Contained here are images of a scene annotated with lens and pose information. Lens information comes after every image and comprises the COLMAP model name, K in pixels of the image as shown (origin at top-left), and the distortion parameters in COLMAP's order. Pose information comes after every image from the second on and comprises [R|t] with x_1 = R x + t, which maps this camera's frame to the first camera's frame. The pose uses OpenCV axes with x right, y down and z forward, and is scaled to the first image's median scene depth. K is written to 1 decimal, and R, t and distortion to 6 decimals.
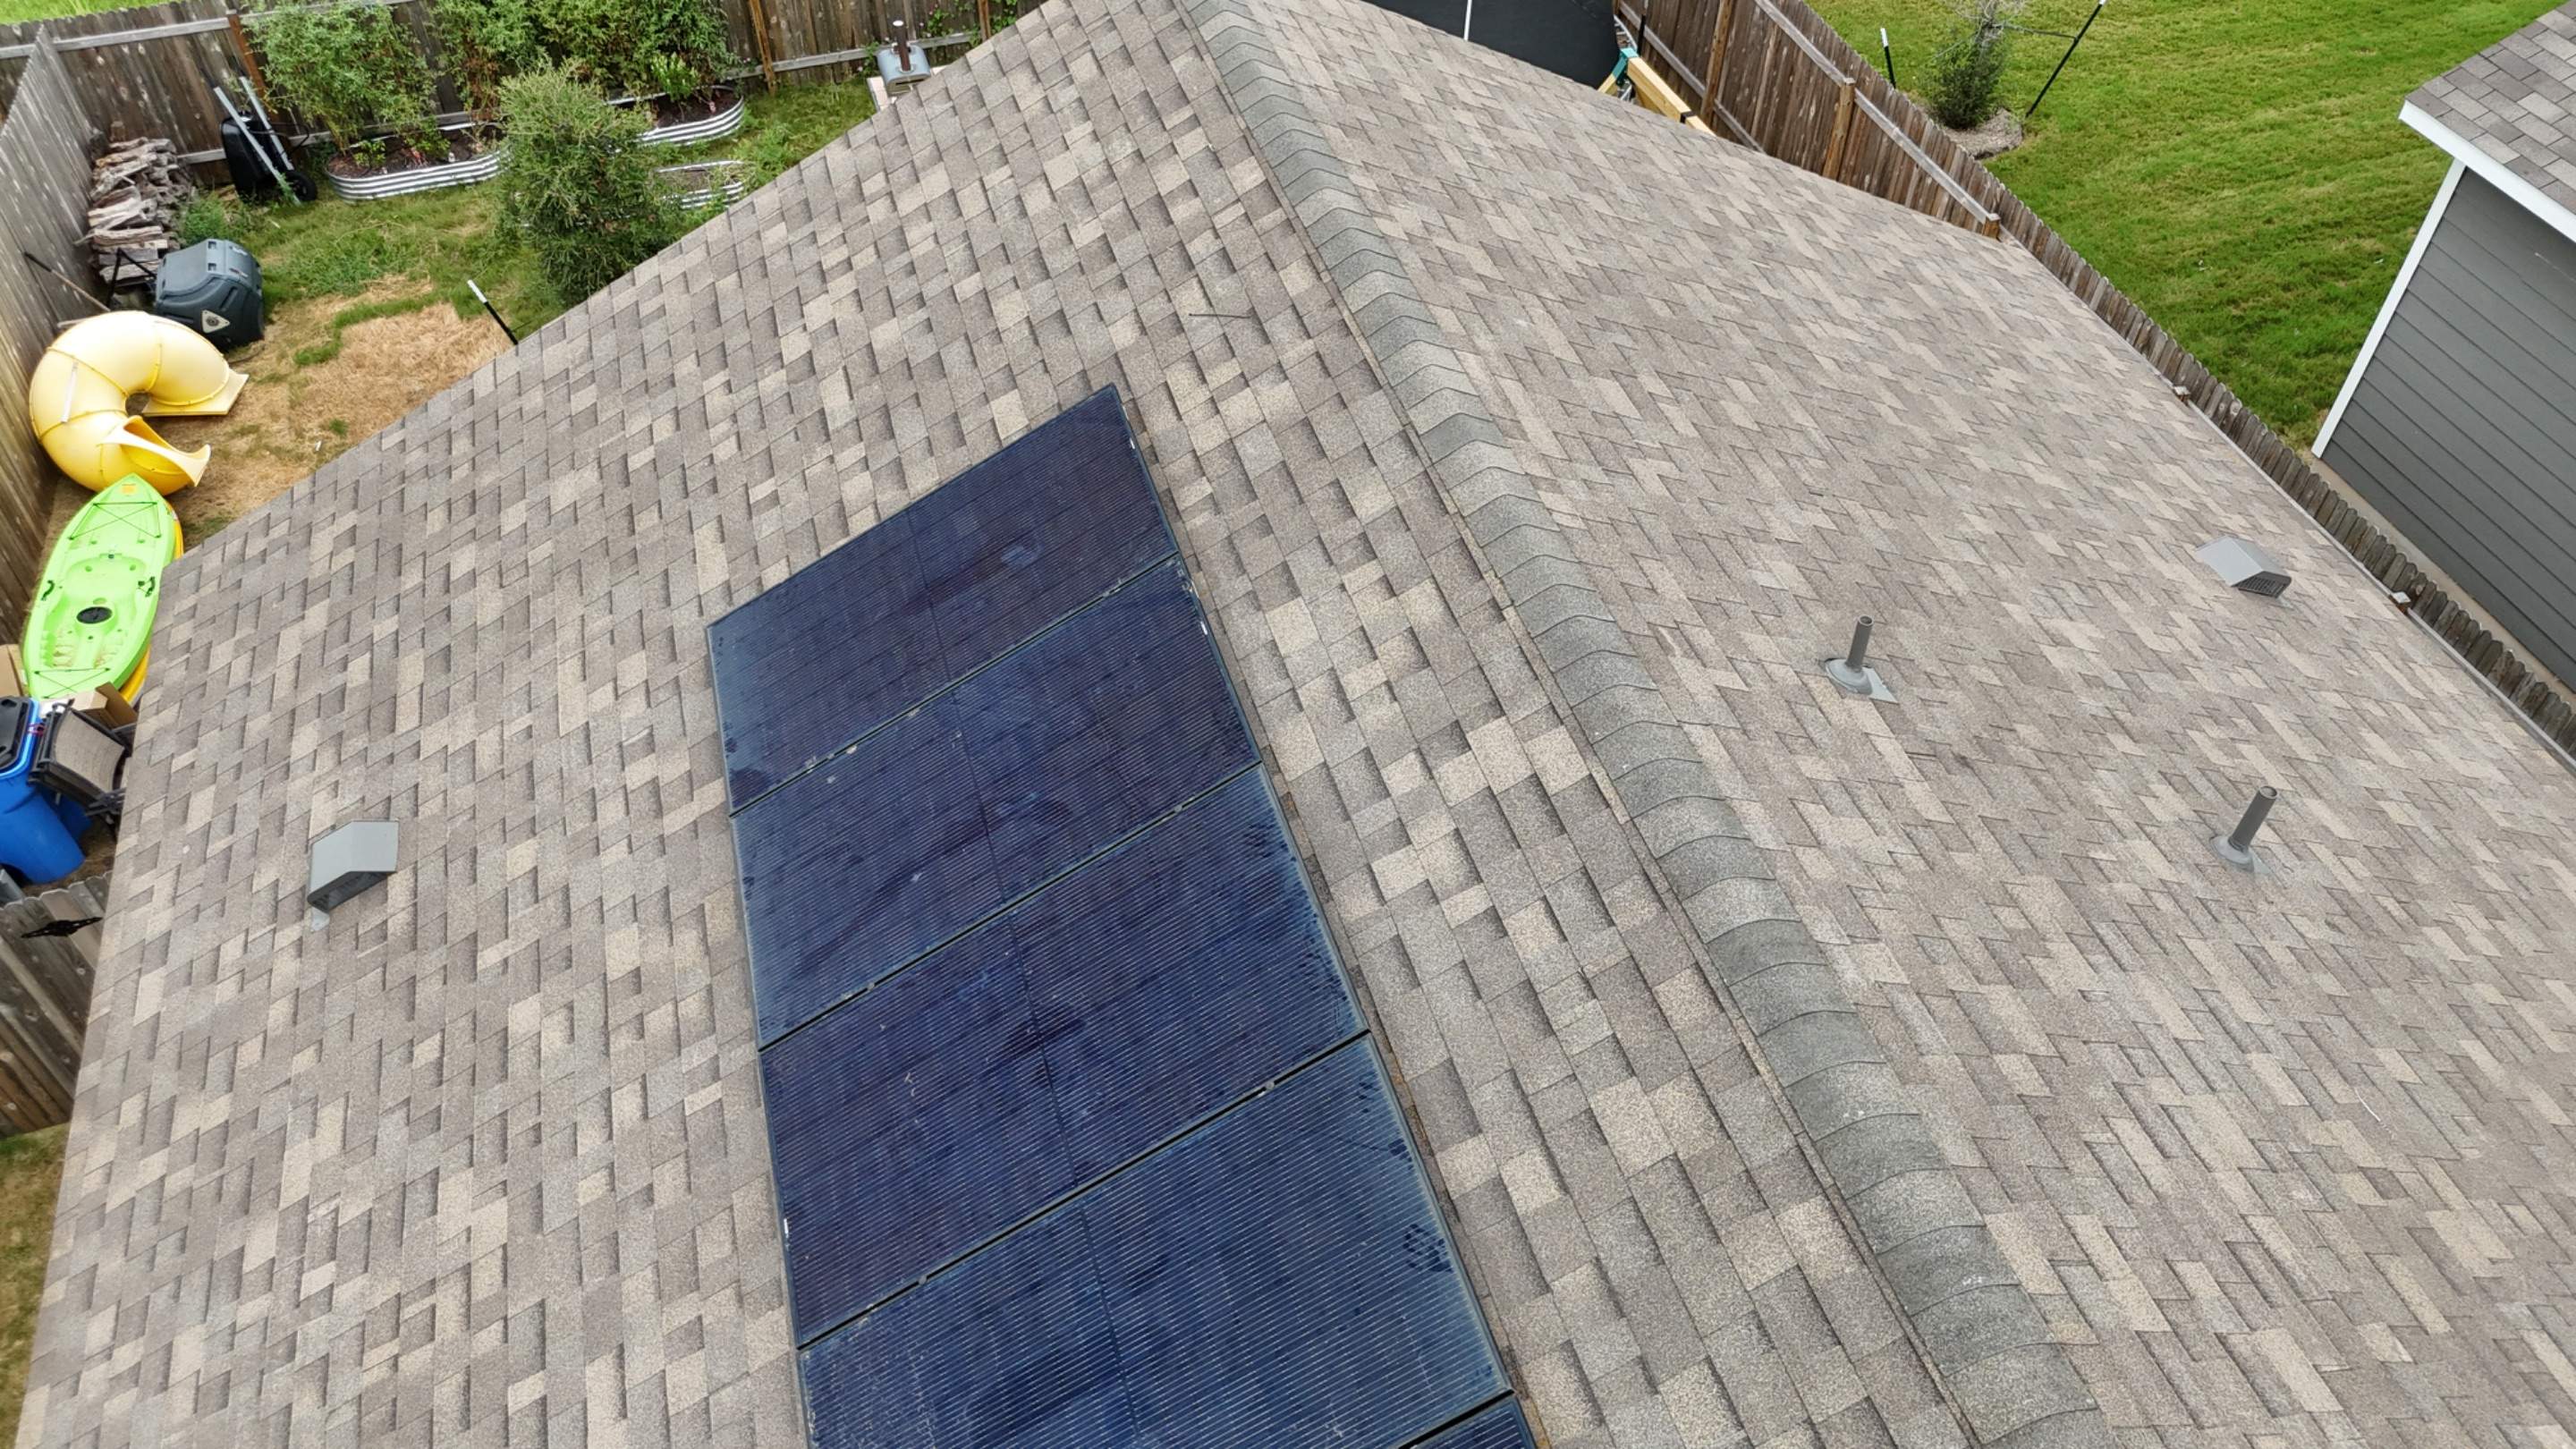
lens RADIAL K [[1901.7, 0, 1291.7], [0, 1901.7, 715.9], [0, 0, 1]] dist [0.071734, -0.067144]
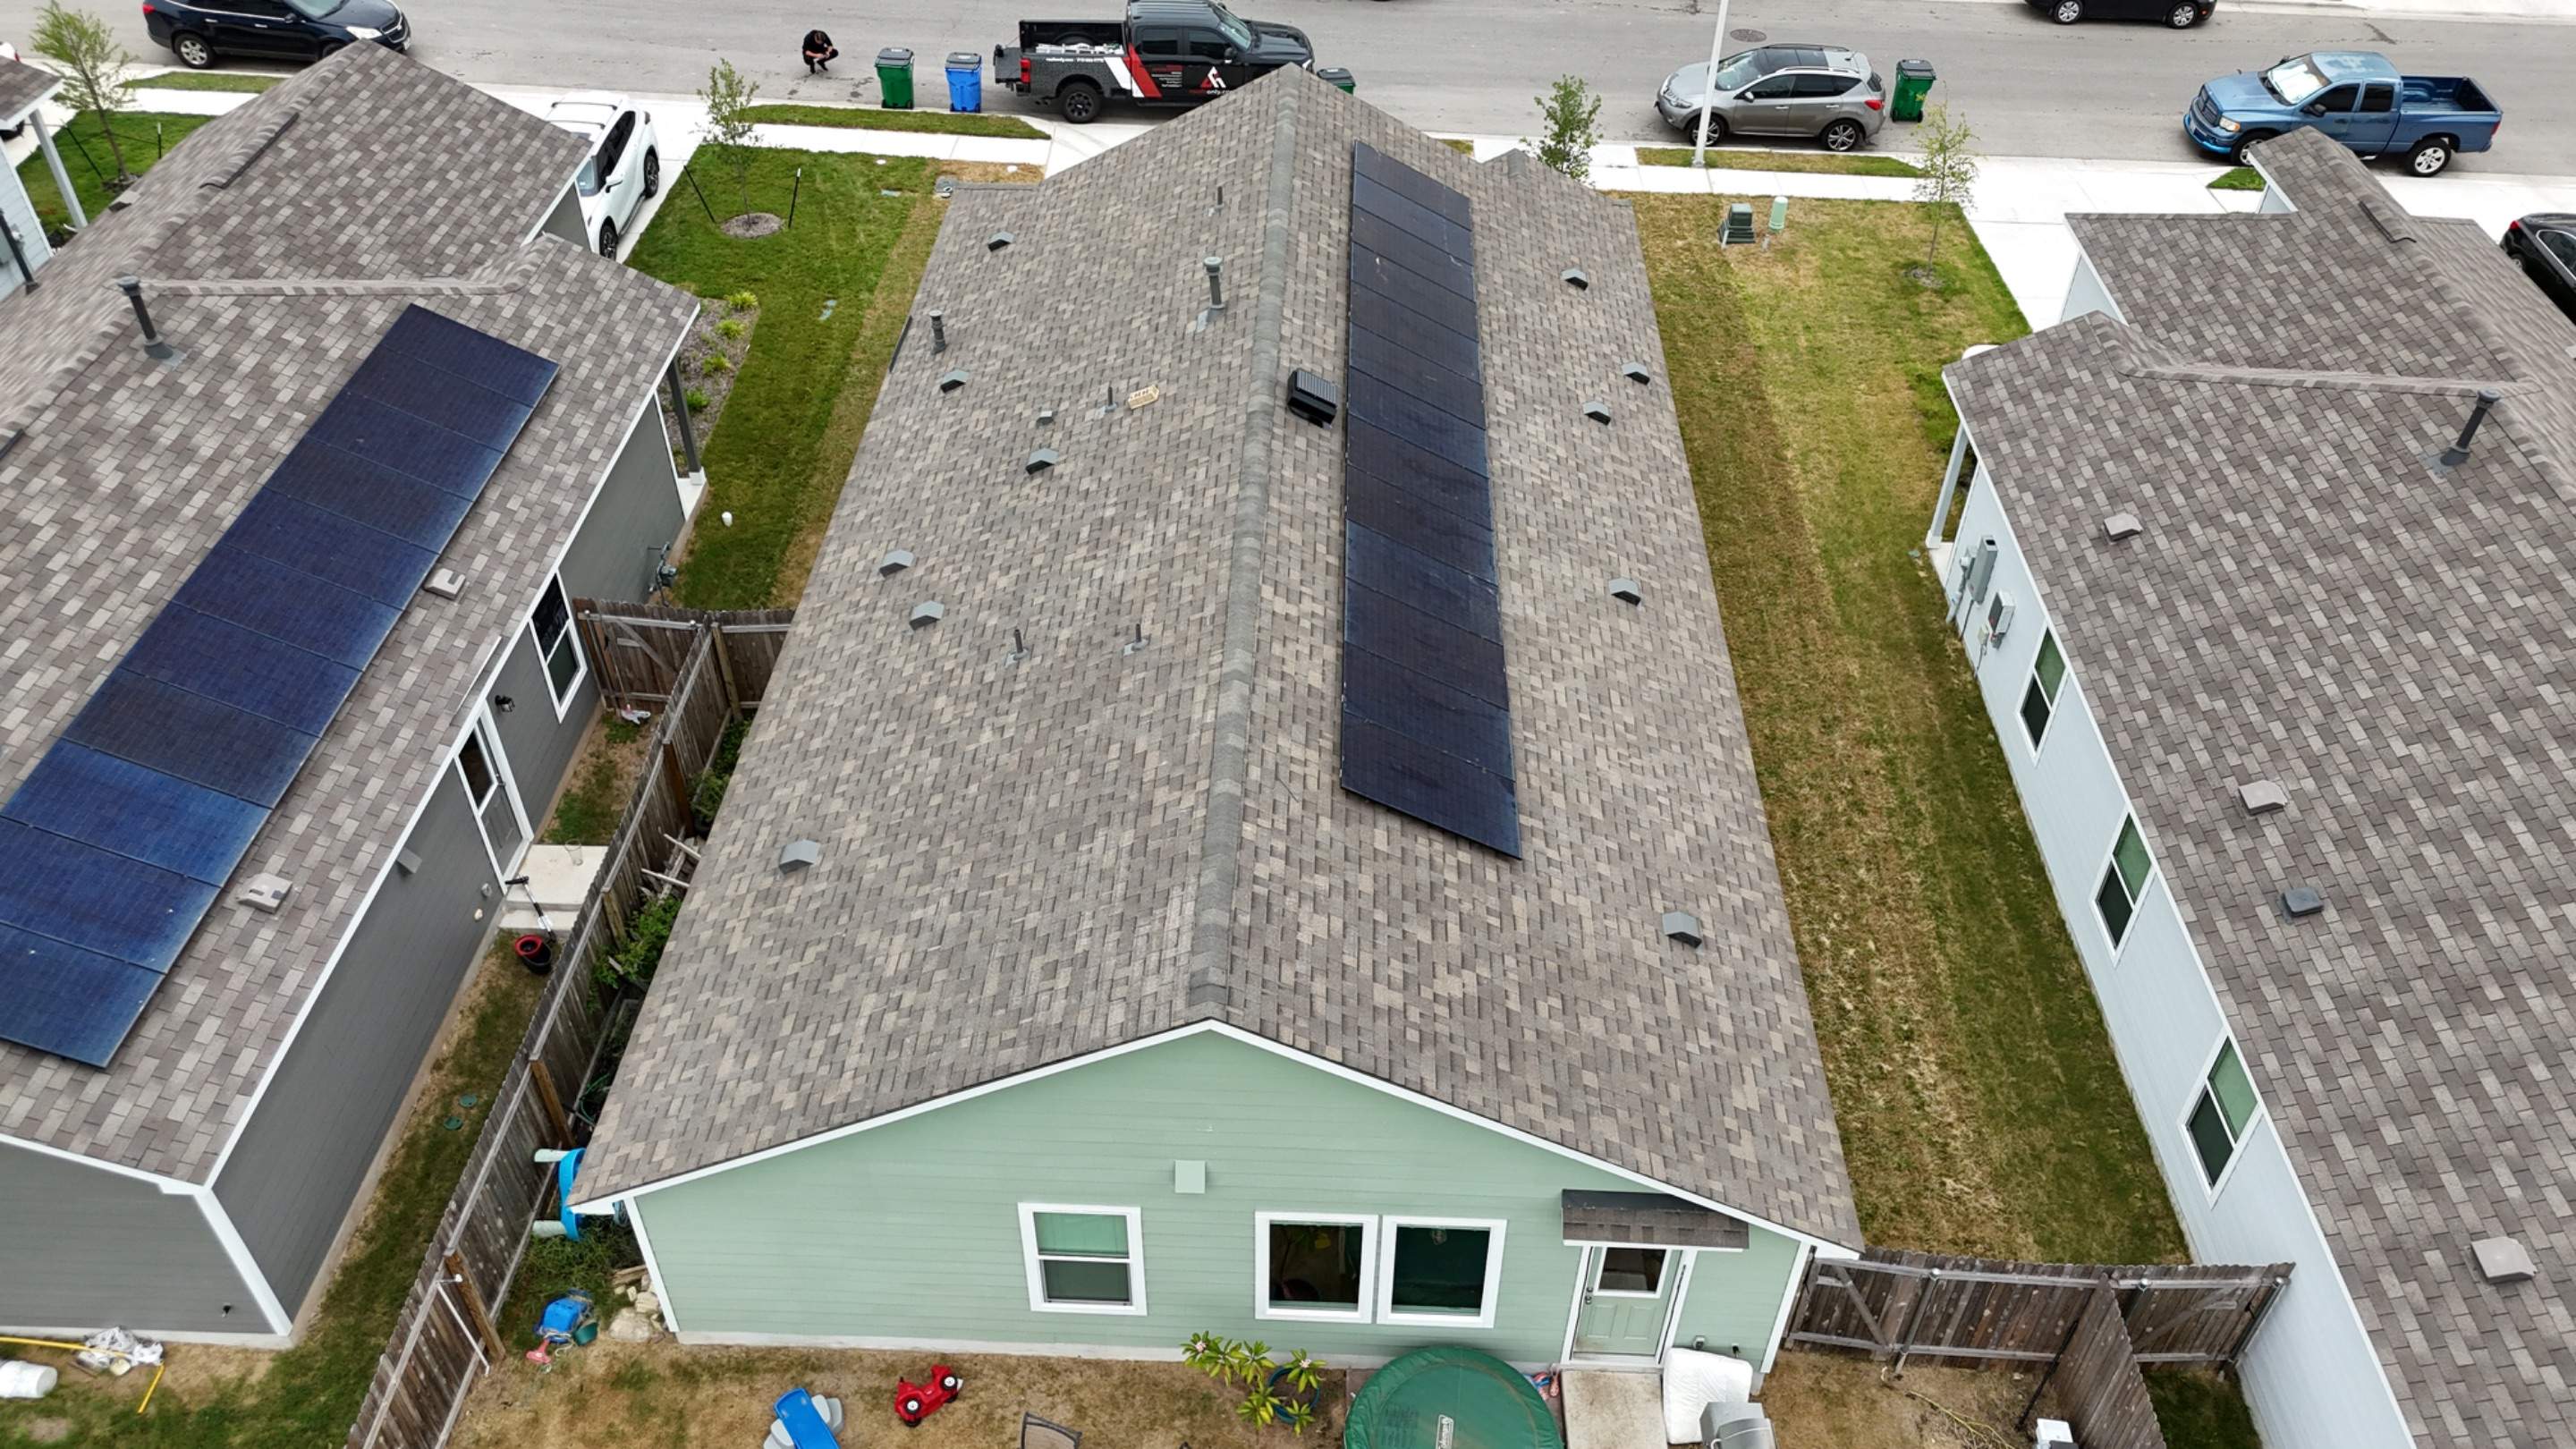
lens RADIAL K [[1901.7, 0, 1292.8], [0, 1901.7, 715.8], [0, 0, 1]] dist [0.071734, -0.067144]
pose [[-0.948064, -0.218990, 0.230689, -0.627021], [0.215878, 0.089646, 0.972296, -2.776132], [-0.233604, 0.971600, -0.037715, 1.148208]]
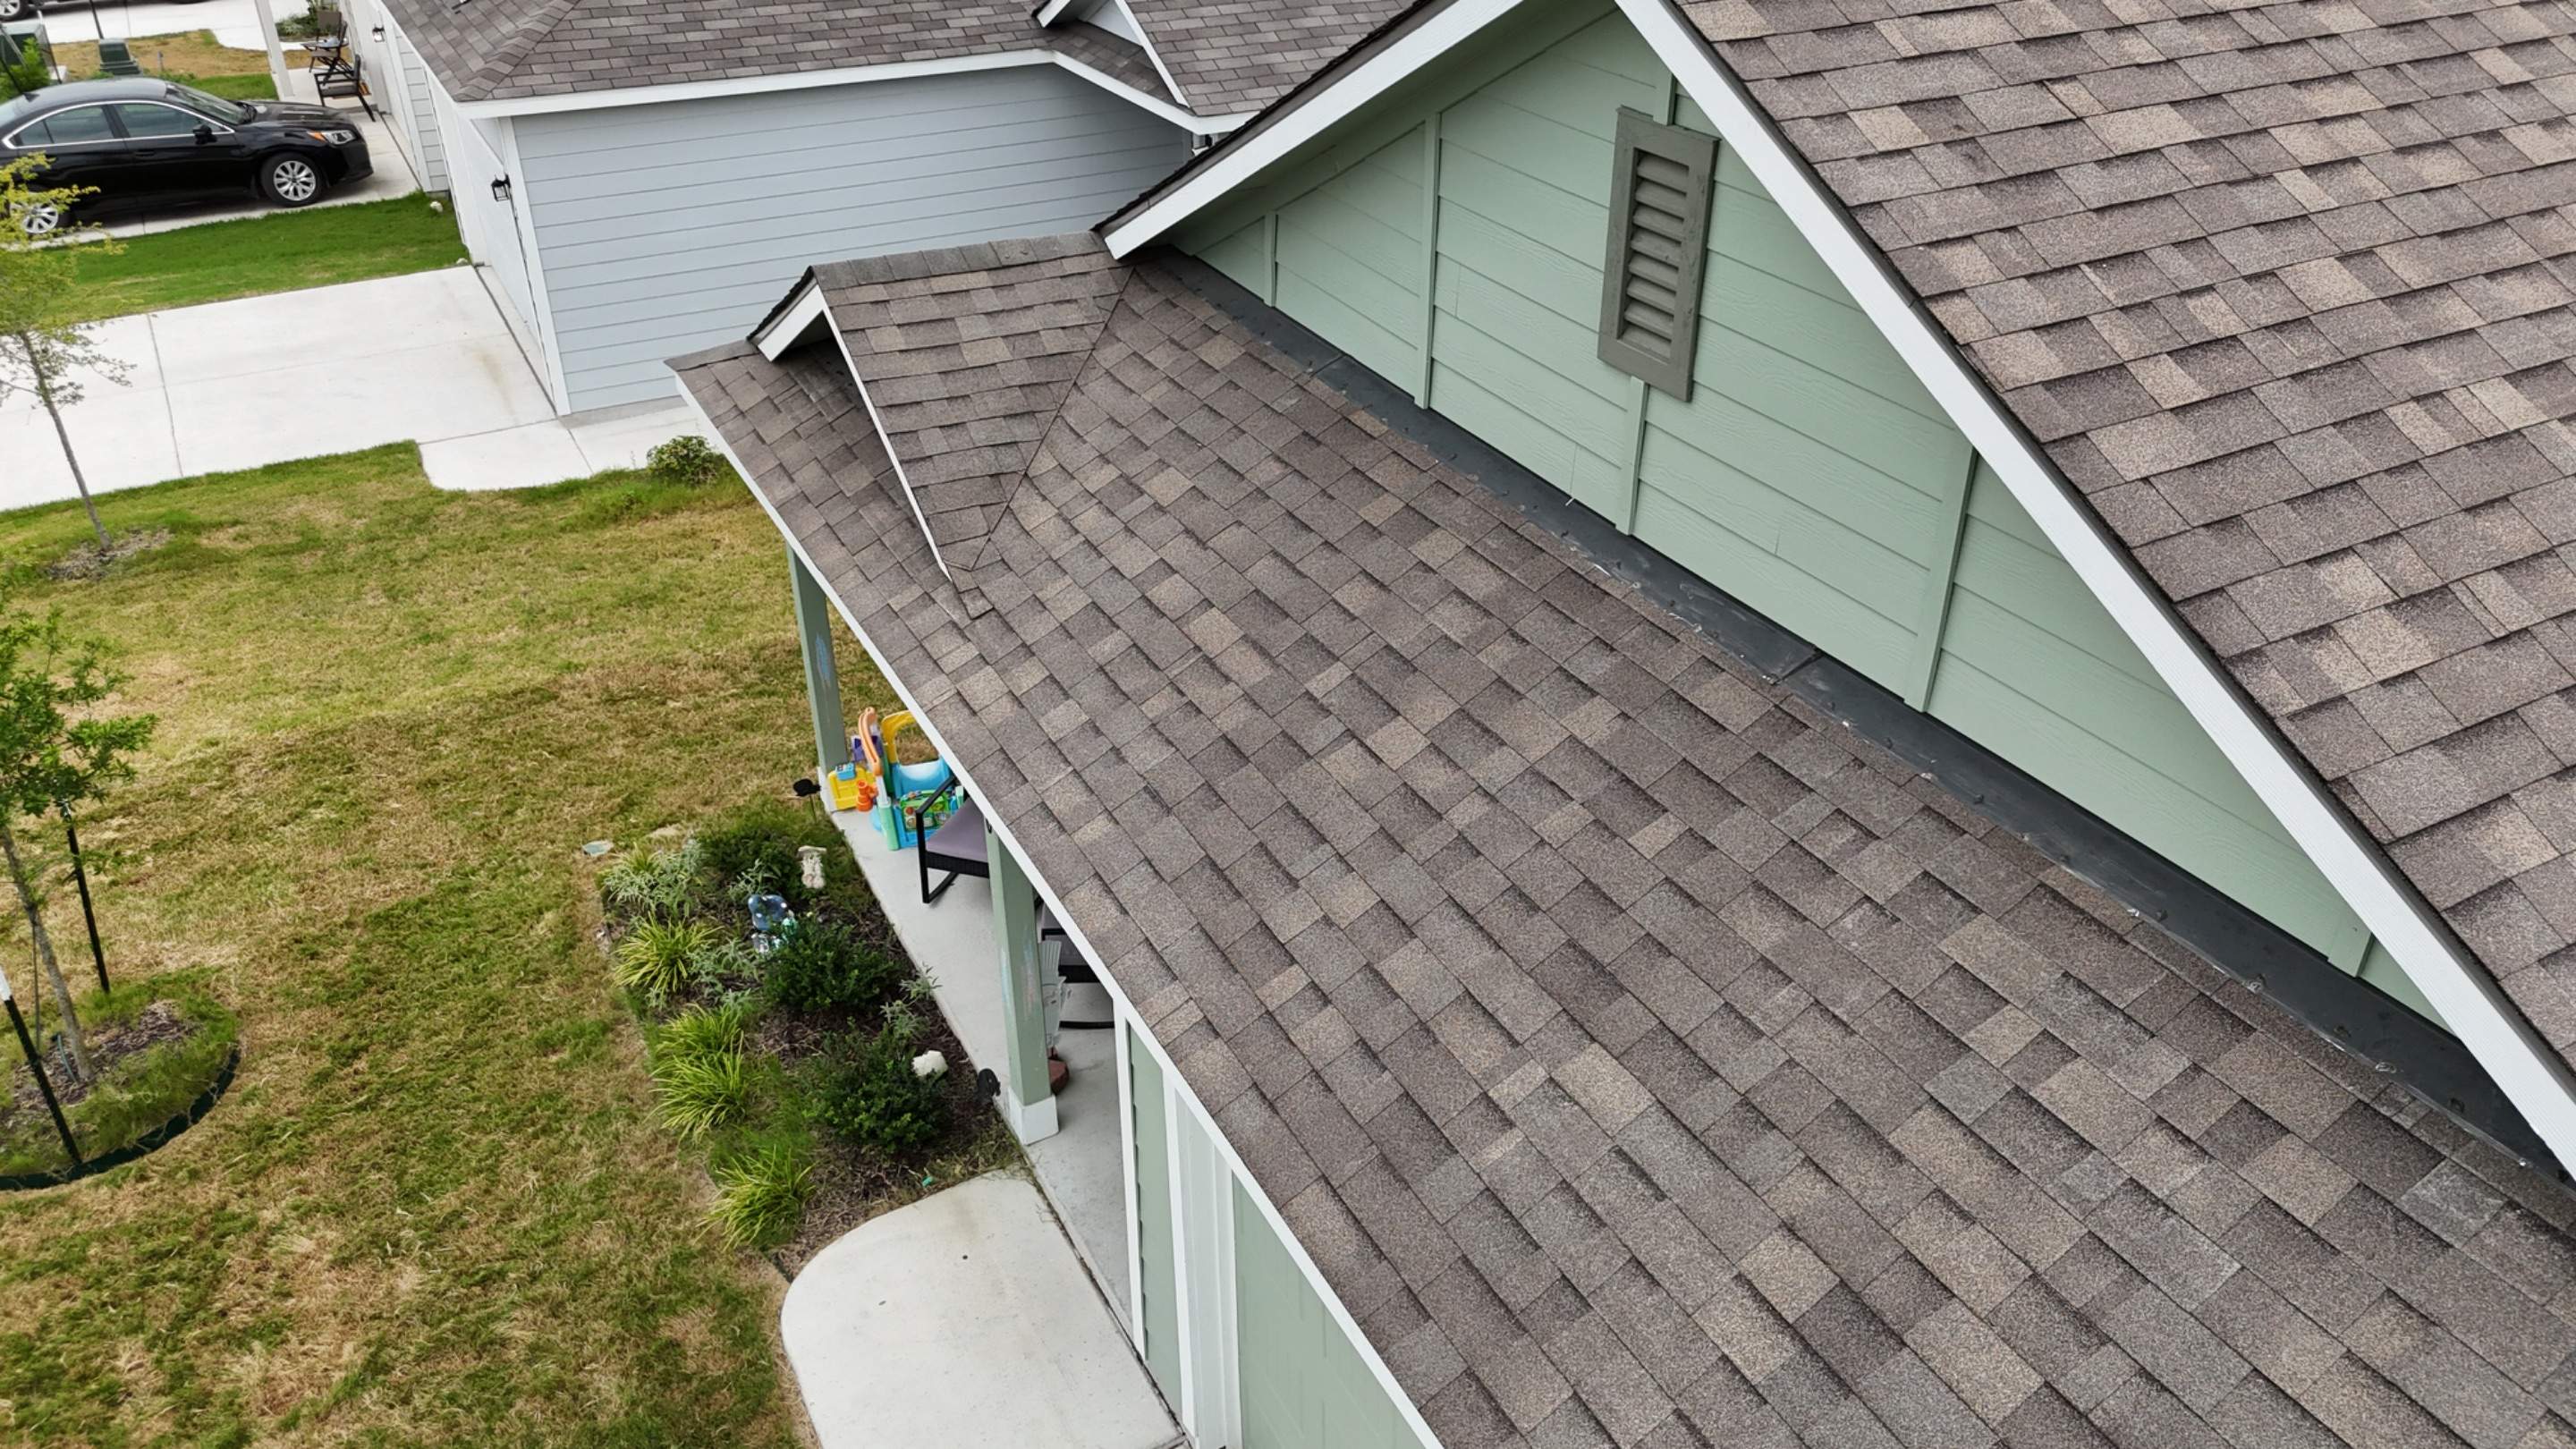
lens RADIAL K [[1901.7, 0, 1293.4], [0, 1901.7, 719.0], [0, 0, 1]] dist [0.071734, -0.067144]
pose [[0.199372, 0.491263, -0.847886, 1.478477], [-0.700050, 0.676864, 0.227564, 1.502010], [0.685697, 0.548193, 0.478856, -0.729481]]
